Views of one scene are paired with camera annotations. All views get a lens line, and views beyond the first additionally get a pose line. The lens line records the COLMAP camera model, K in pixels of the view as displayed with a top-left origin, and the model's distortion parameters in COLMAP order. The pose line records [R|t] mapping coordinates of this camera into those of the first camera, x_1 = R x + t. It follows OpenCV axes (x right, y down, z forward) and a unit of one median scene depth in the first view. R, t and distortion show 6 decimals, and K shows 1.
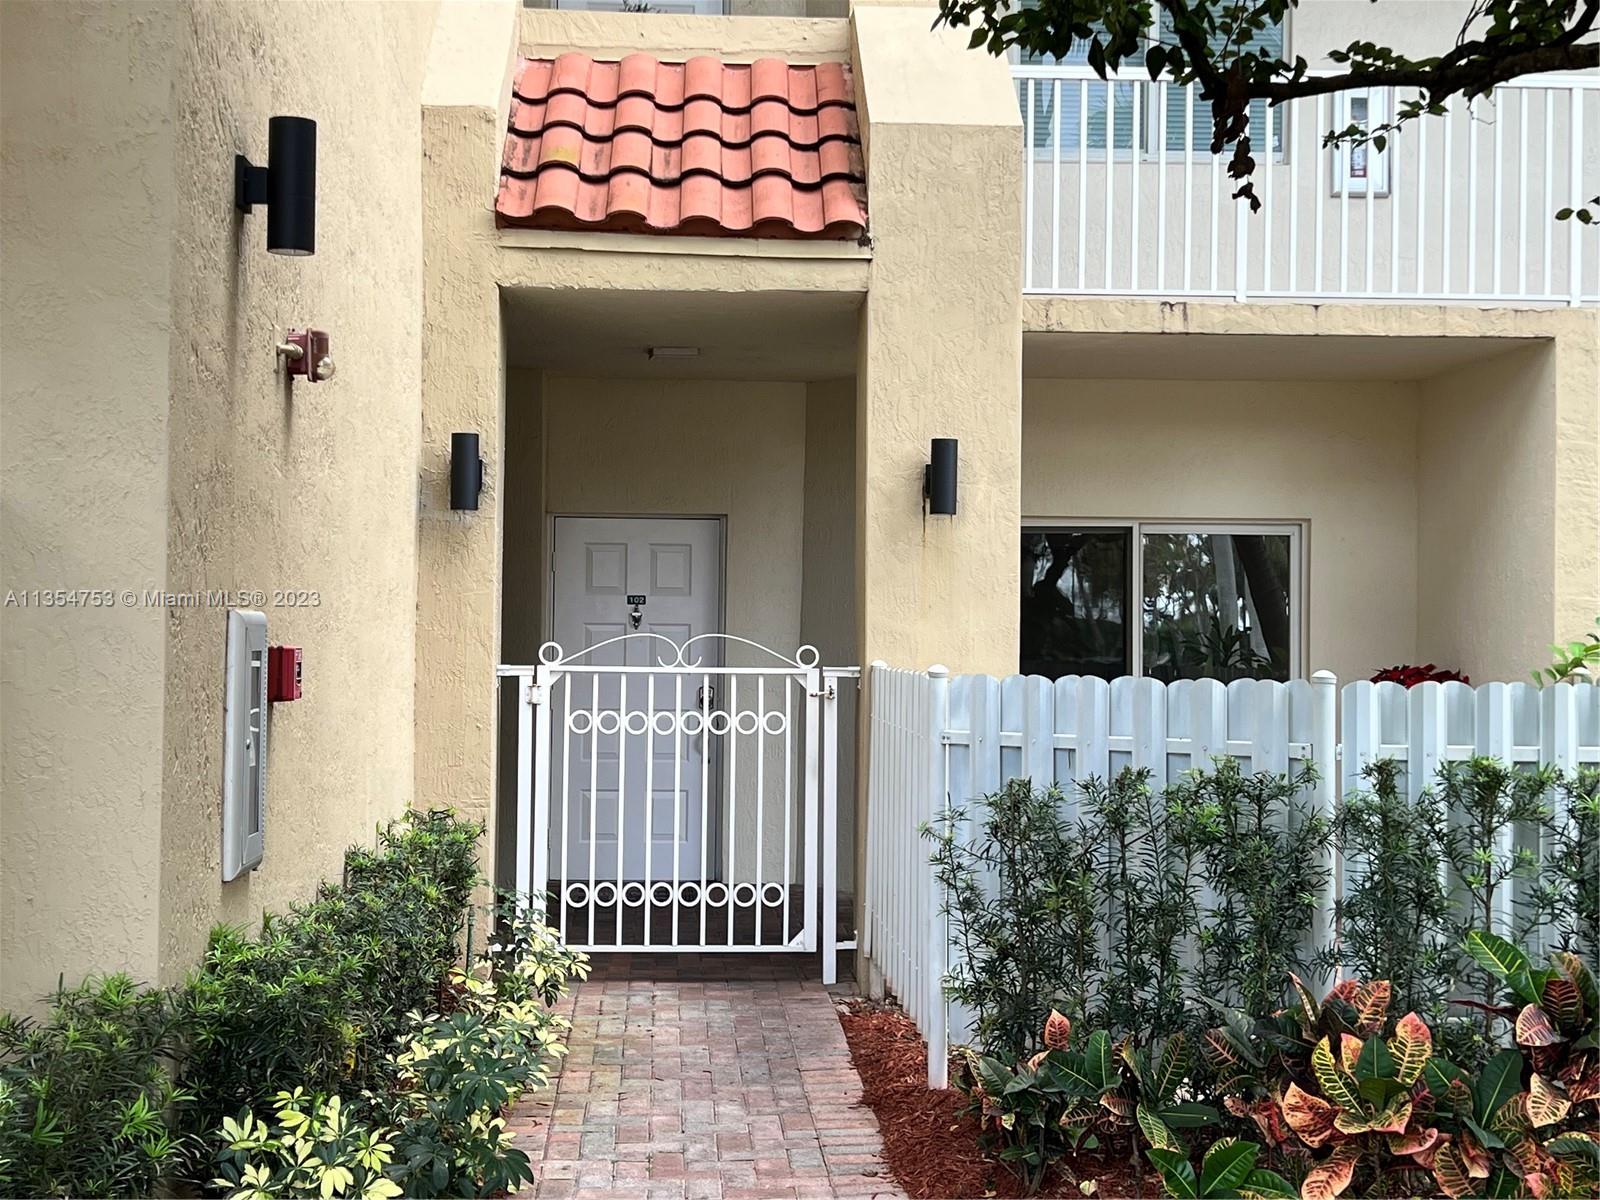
lens RADIAL K [[2176.8, 0, 797.5], [0, 2176.8, 597.2], [0, 0, 1]] dist [0.113317, 0.000000]
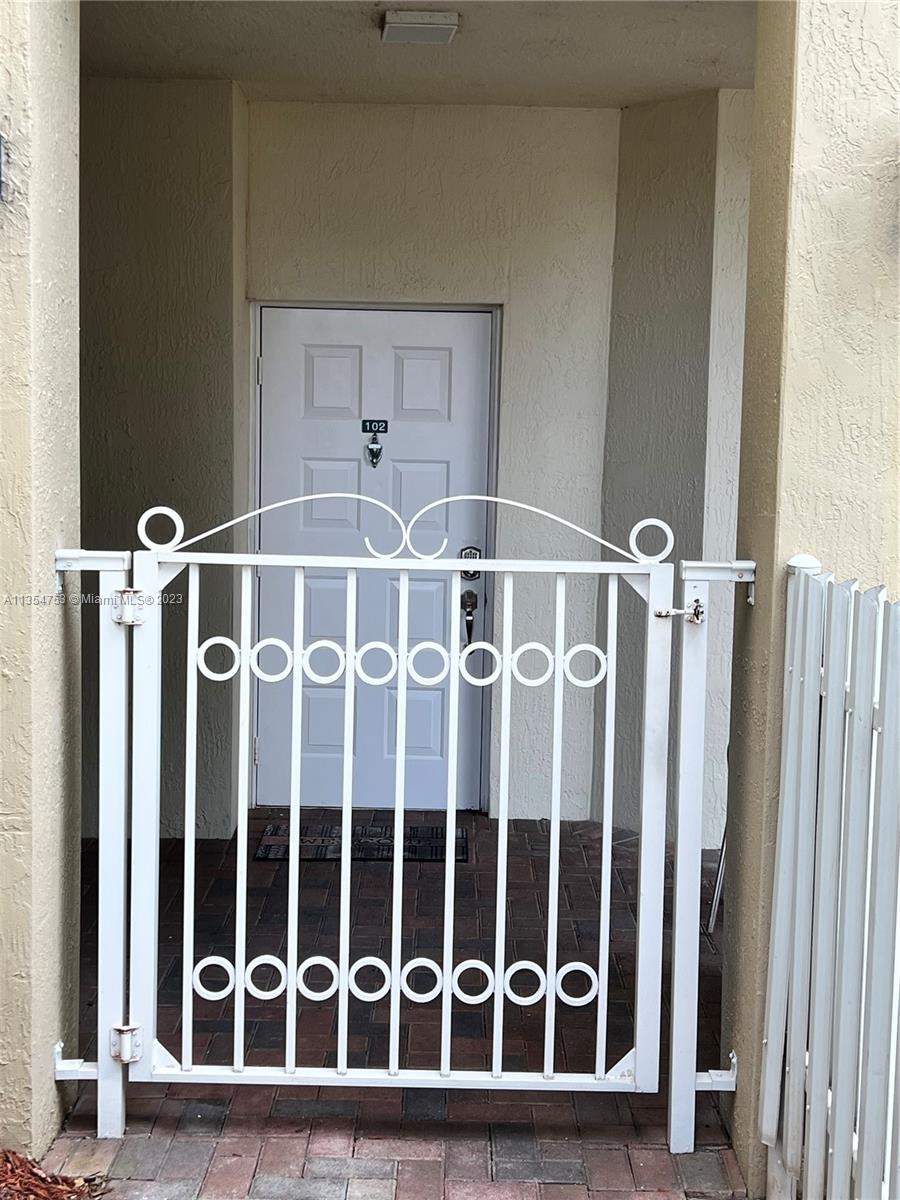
lens RADIAL K [[1632.6, 0, 449.1], [0, 1632.6, 610.5], [0, 0, 1]] dist [0.113317, 0.000000]
pose [[0.997807, 0.016365, -0.064131, -0.018475], [-0.008921, 0.993361, 0.114690, -0.000514], [0.065582, -0.113866, 0.991329, 0.612028]]
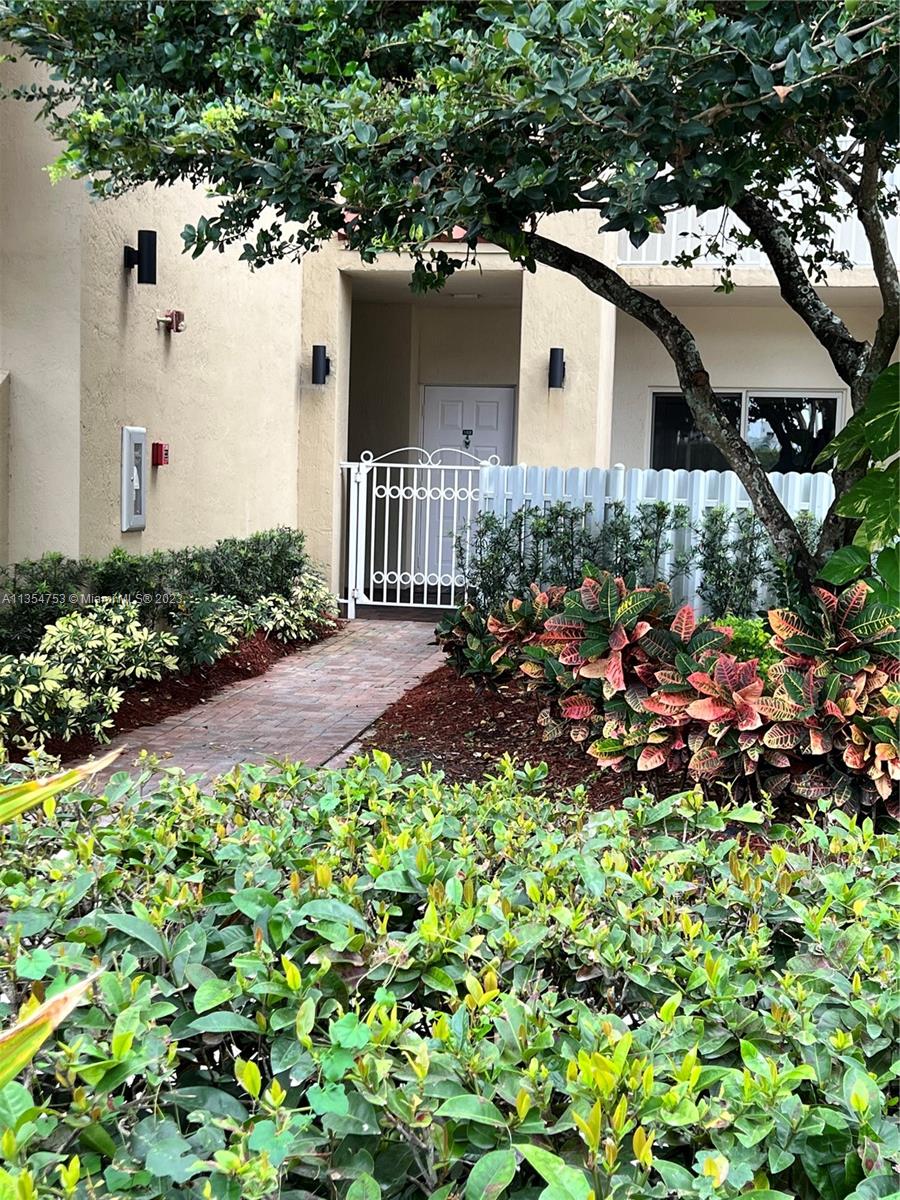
lens RADIAL K [[1632.6, 0, 443.7], [0, 1632.6, 609.9], [0, 0, 1]] dist [0.113317, 0.000000]
pose [[0.968789, 0.040744, -0.244515, 0.326566], [-0.014957, 0.994210, 0.106407, 0.004962], [0.247435, -0.099429, 0.963789, -0.438937]]
